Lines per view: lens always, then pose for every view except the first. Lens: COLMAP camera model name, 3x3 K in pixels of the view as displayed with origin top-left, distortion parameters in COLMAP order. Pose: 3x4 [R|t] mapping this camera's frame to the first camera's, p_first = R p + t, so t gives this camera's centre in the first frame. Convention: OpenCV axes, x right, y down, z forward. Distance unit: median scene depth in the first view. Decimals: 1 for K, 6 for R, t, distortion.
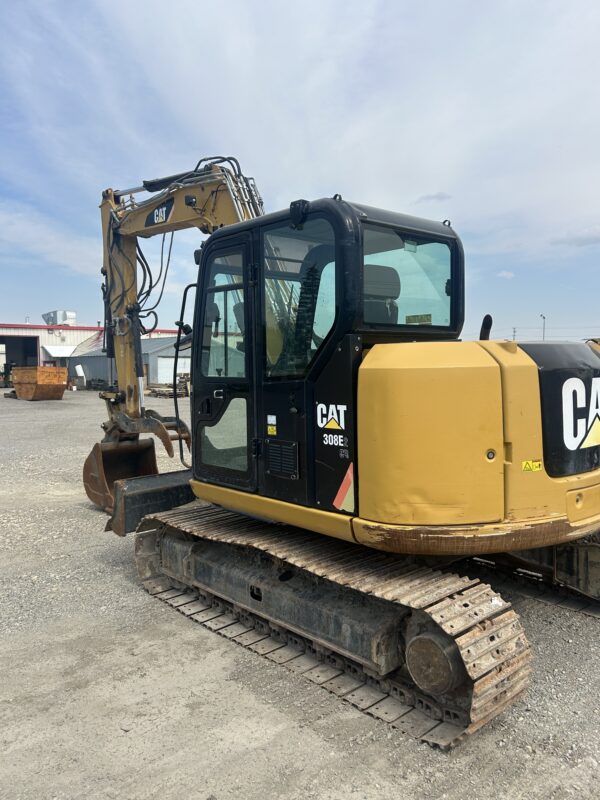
lens RADIAL K [[621.6, 0, 304.3], [0, 621.6, 399.3], [0, 0, 1]] dist [0.059329, -0.070761]
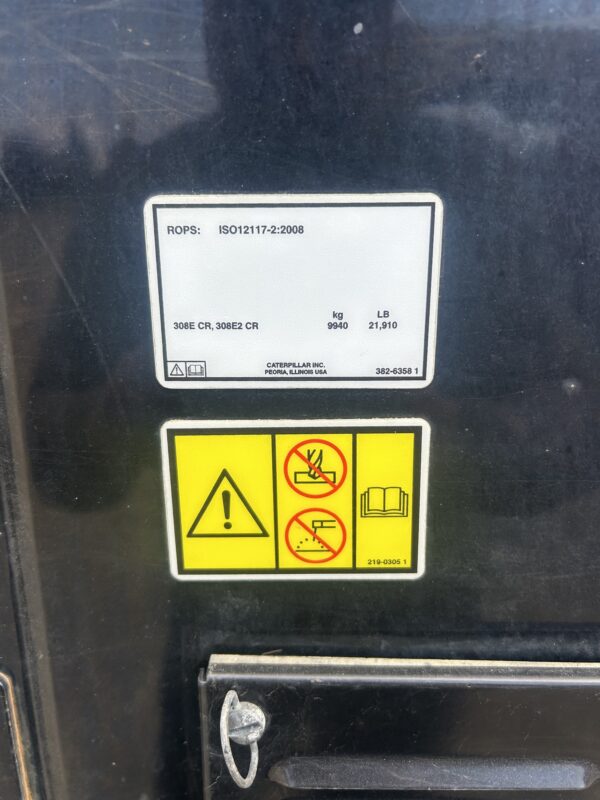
lens RADIAL K [[621.6, 0, 304.3], [0, 621.6, 399.3], [0, 0, 1]] dist [0.059329, -0.070761]
pose [[0.672059, -0.172679, 0.720083, -0.084670], [0.041004, 0.979617, 0.196647, 0.030359], [-0.739362, -0.102632, 0.665440, 0.930397]]
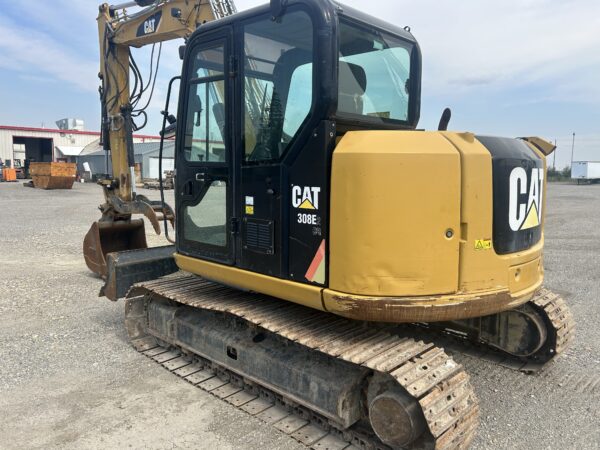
lens RADIAL K [[467.1, 0, 300.9], [0, 467.1, 220.3], [0, 0, 1]] dist [0.056564, -0.069992]
pose [[0.996623, 0.017105, 0.080307, -0.026109], [-0.021503, 0.998297, 0.054230, 0.020703], [-0.079243, -0.055774, 0.995294, 0.156179]]
